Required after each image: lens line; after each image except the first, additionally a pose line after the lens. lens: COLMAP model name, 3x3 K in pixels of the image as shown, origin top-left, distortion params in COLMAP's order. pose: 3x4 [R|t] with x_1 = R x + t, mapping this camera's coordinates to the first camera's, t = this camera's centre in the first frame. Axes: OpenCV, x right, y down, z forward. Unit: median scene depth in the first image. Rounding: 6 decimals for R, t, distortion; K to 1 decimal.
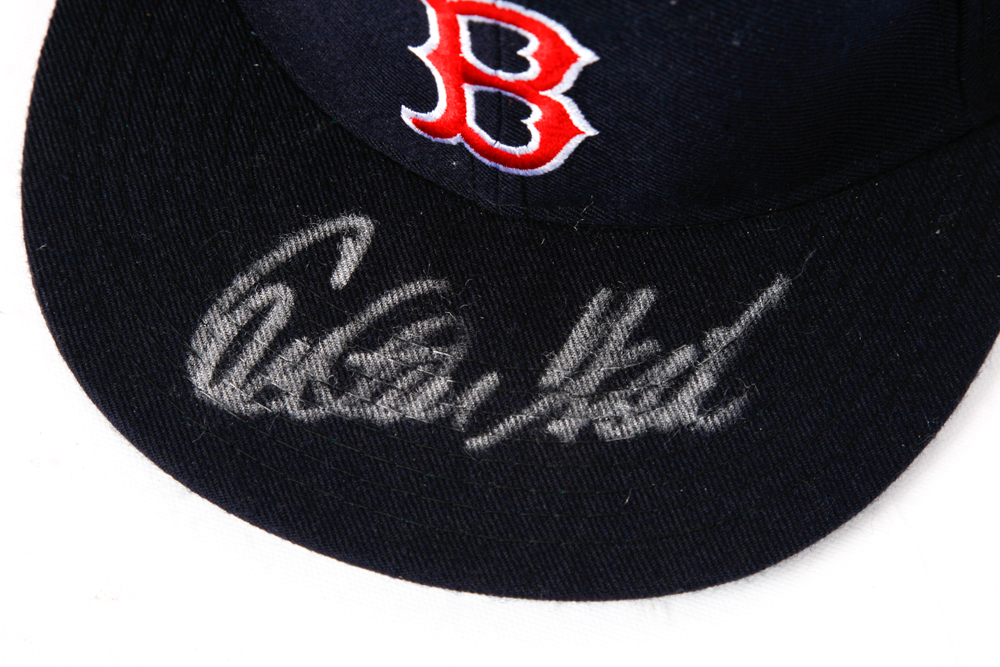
lens RADIAL K [[2596.3, 0, 497.0], [0, 2596.3, 335.1], [0, 0, 1]] dist [0.397886, 0.000000]
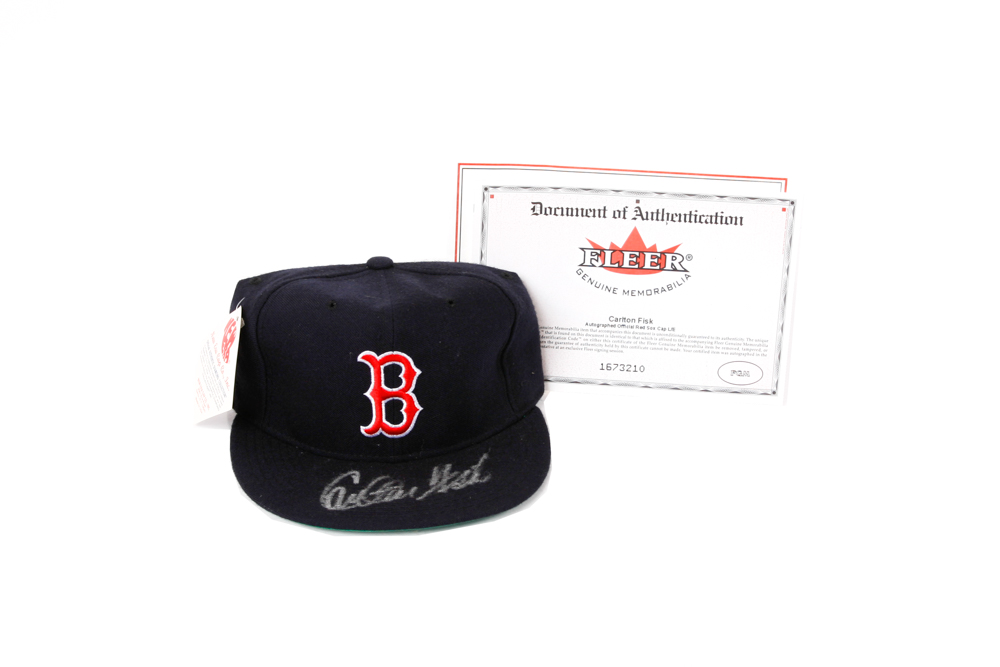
lens RADIAL K [[1758.0, 0, 490.4], [0, 1758.0, 336.5], [0, 0, 1]] dist [0.049194, 0.000000]
pose [[0.907826, -0.157478, 0.388654, -0.723025], [0.369885, 0.737377, -0.565208, 1.127063], [-0.197577, 0.656868, 0.727659, -0.697683]]
